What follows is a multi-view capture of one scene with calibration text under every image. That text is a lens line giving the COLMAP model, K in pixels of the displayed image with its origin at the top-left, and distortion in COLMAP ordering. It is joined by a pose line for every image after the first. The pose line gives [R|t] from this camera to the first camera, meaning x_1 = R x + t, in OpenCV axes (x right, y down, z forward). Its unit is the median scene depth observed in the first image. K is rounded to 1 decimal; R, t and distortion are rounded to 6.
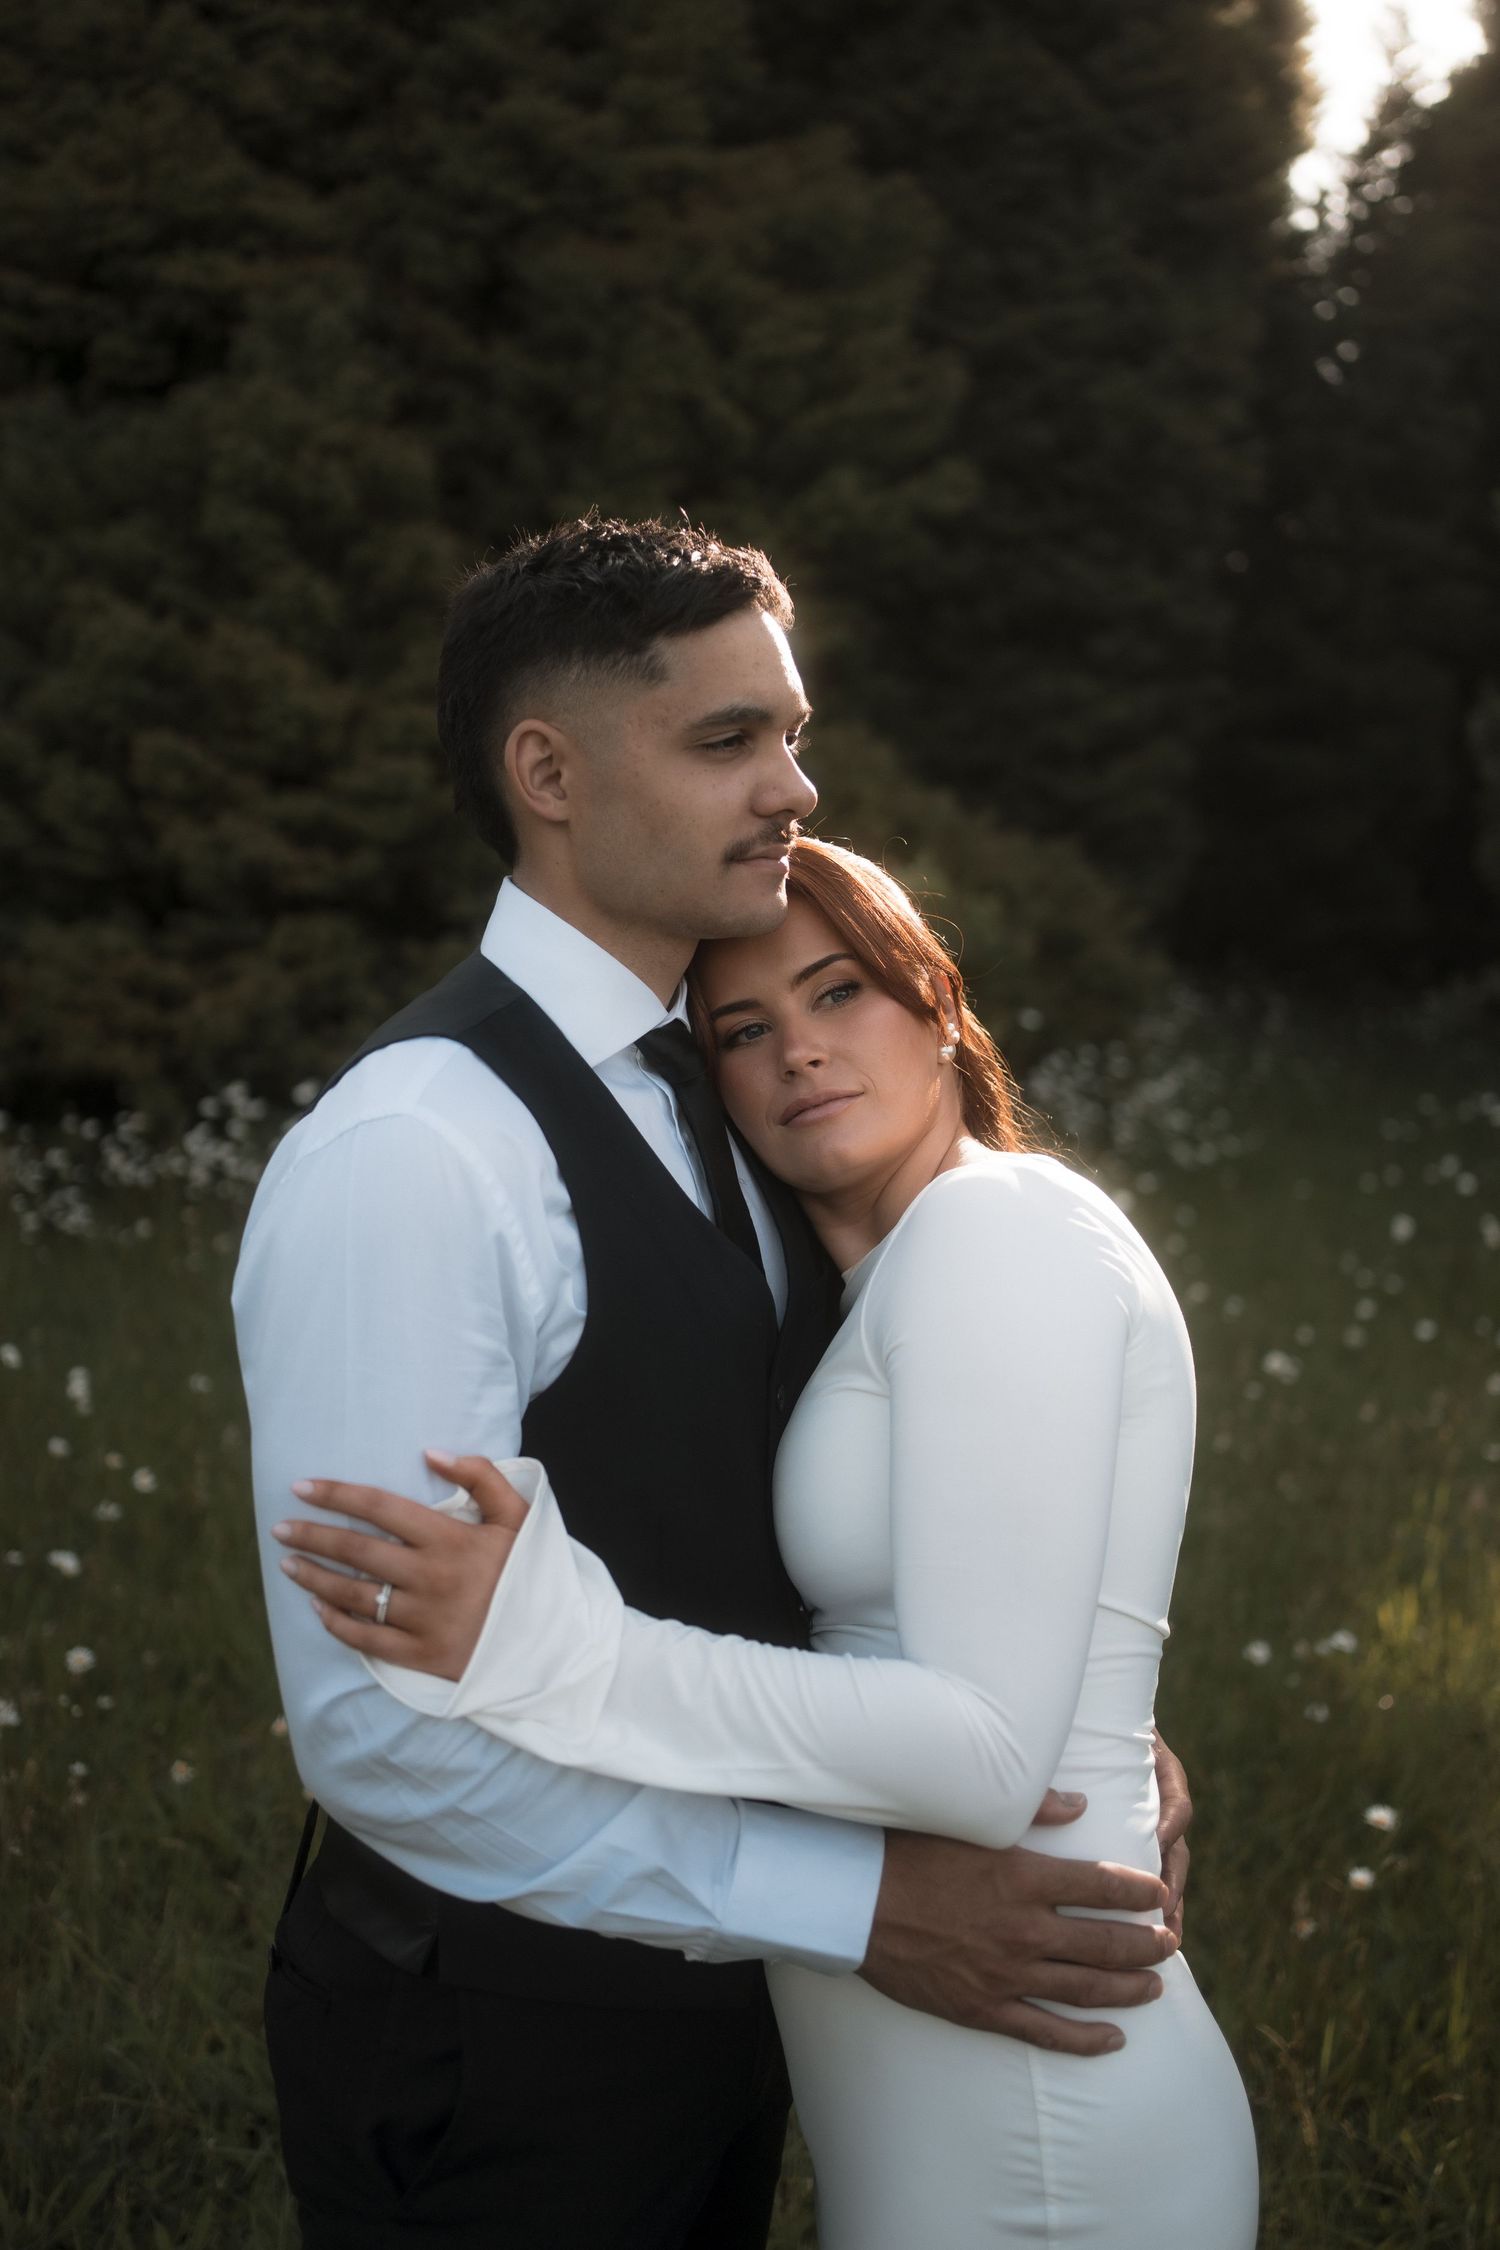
lens RADIAL K [[2342.8, 0, 799.3], [0, 2342.8, 1125.6], [0, 0, 1]] dist [-0.036640, 0.040439]
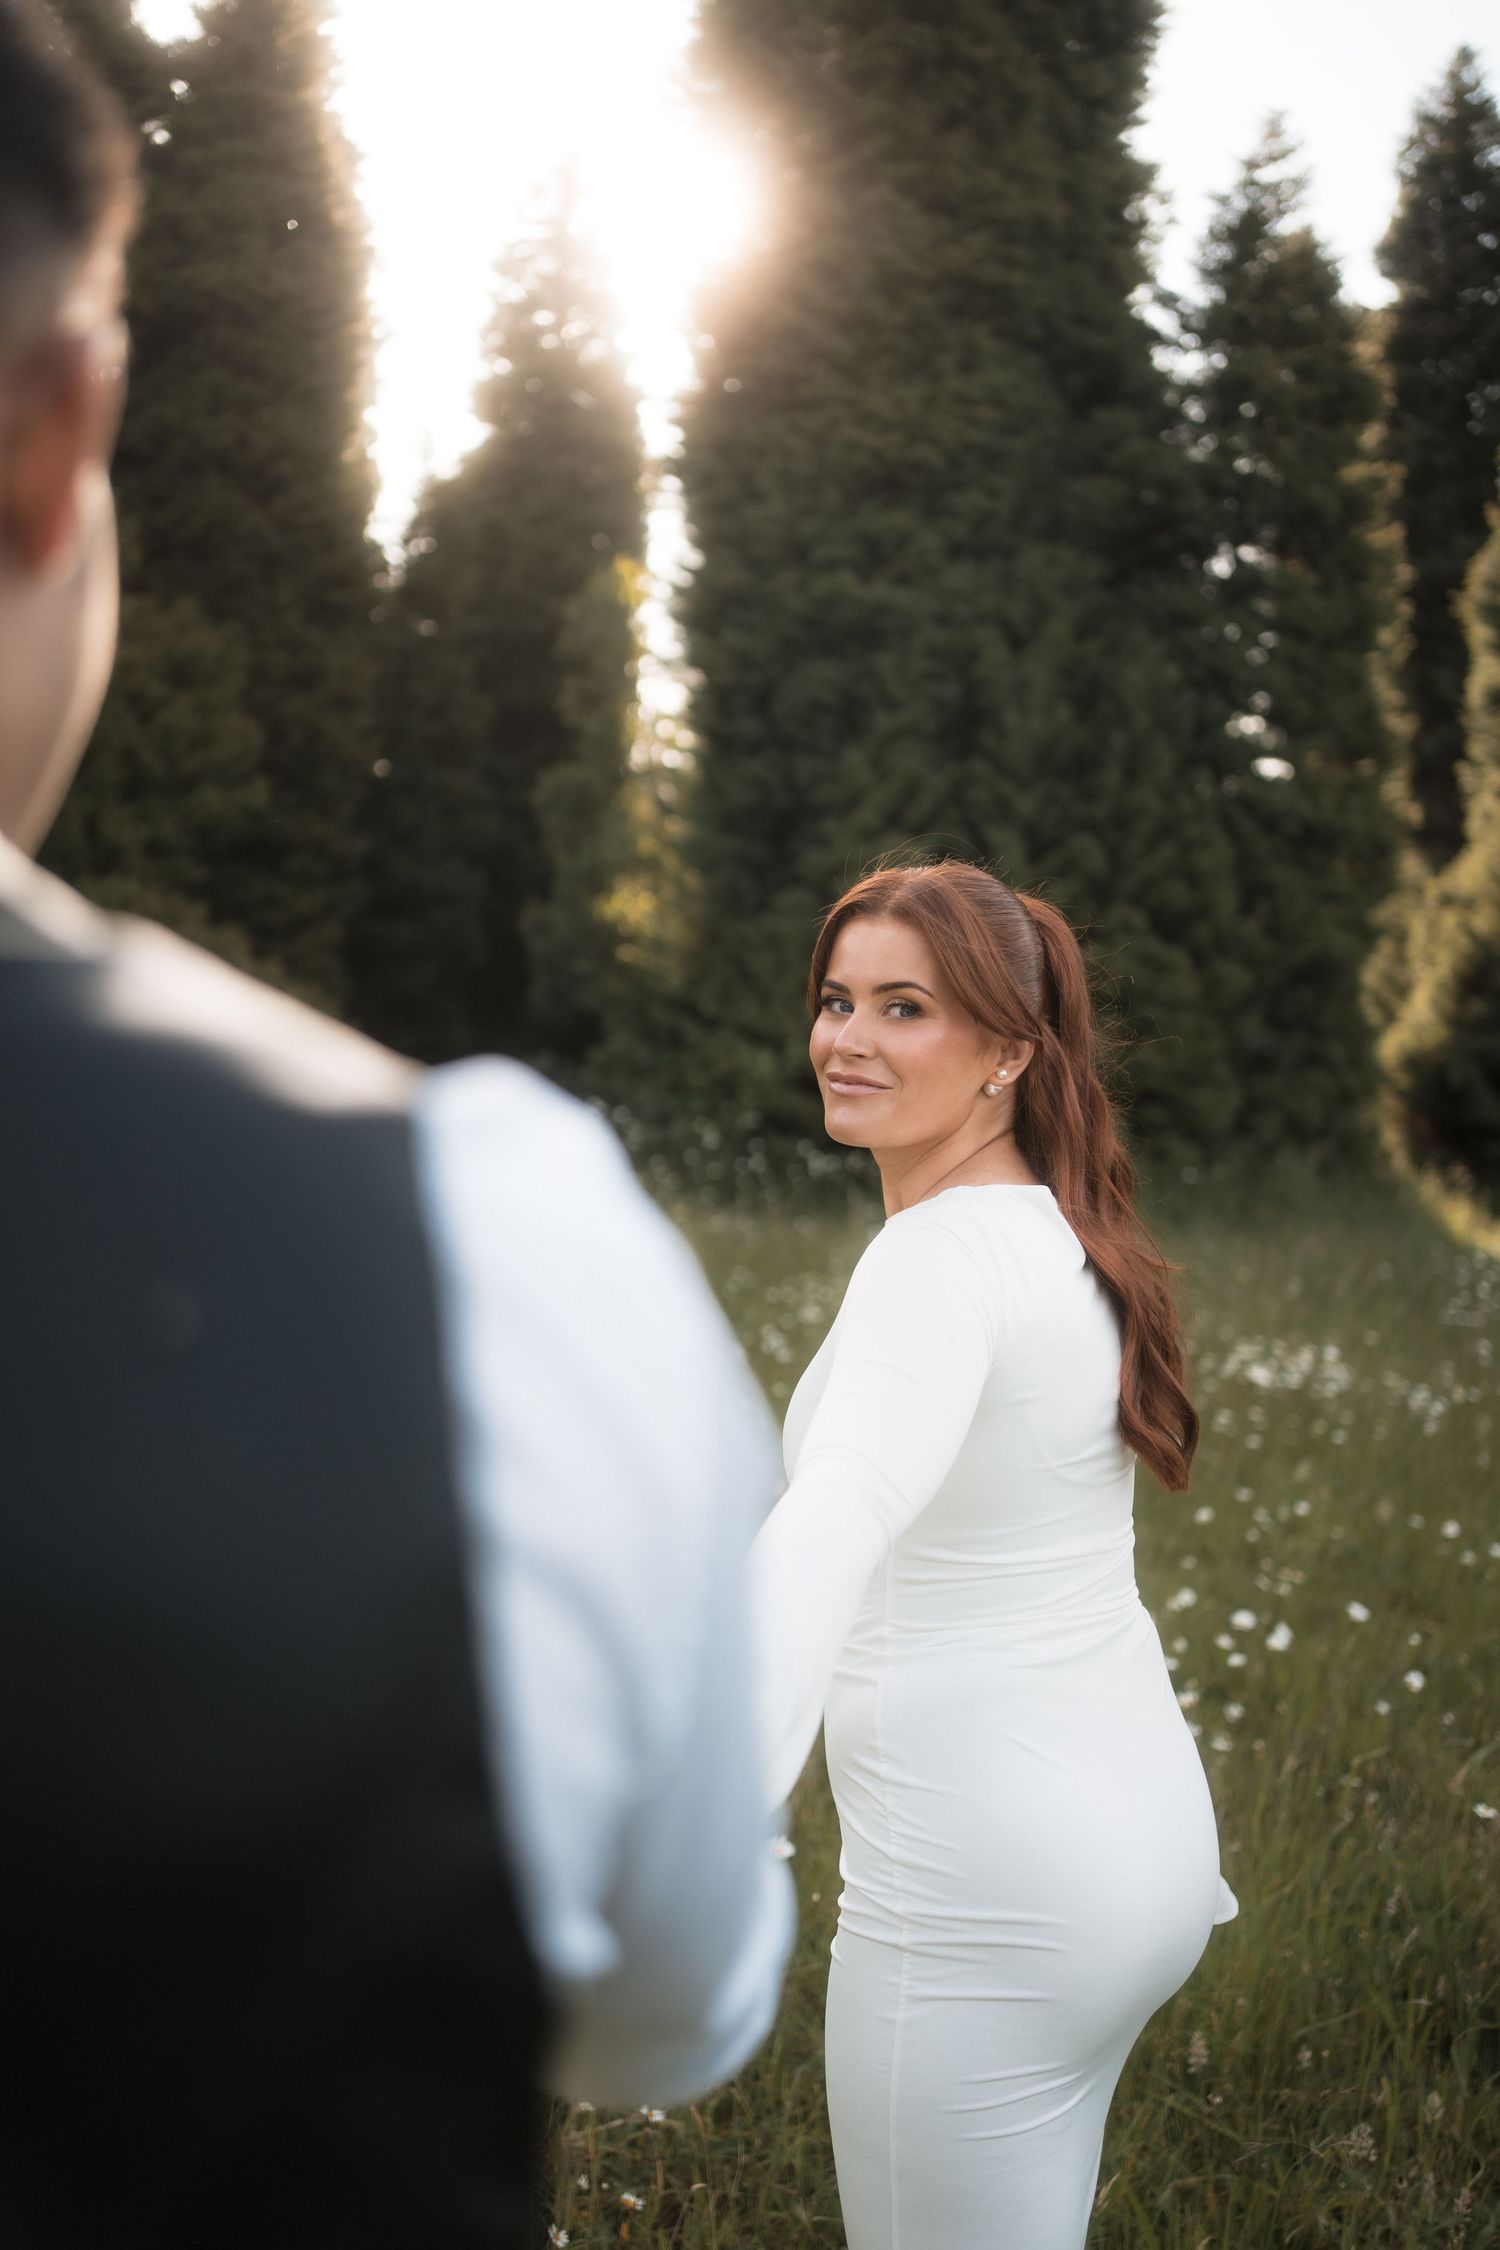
lens RADIAL K [[2207.2, 0, 745.0], [0, 2207.2, 1172.8], [0, 0, 1]] dist [-0.062671, 0.108521]
pose [[0.914980, -0.036303, 0.401862, -0.296703], [0.049810, 0.998489, -0.023210, 0.086468], [-0.400412, 0.041254, 0.915406, -0.744246]]
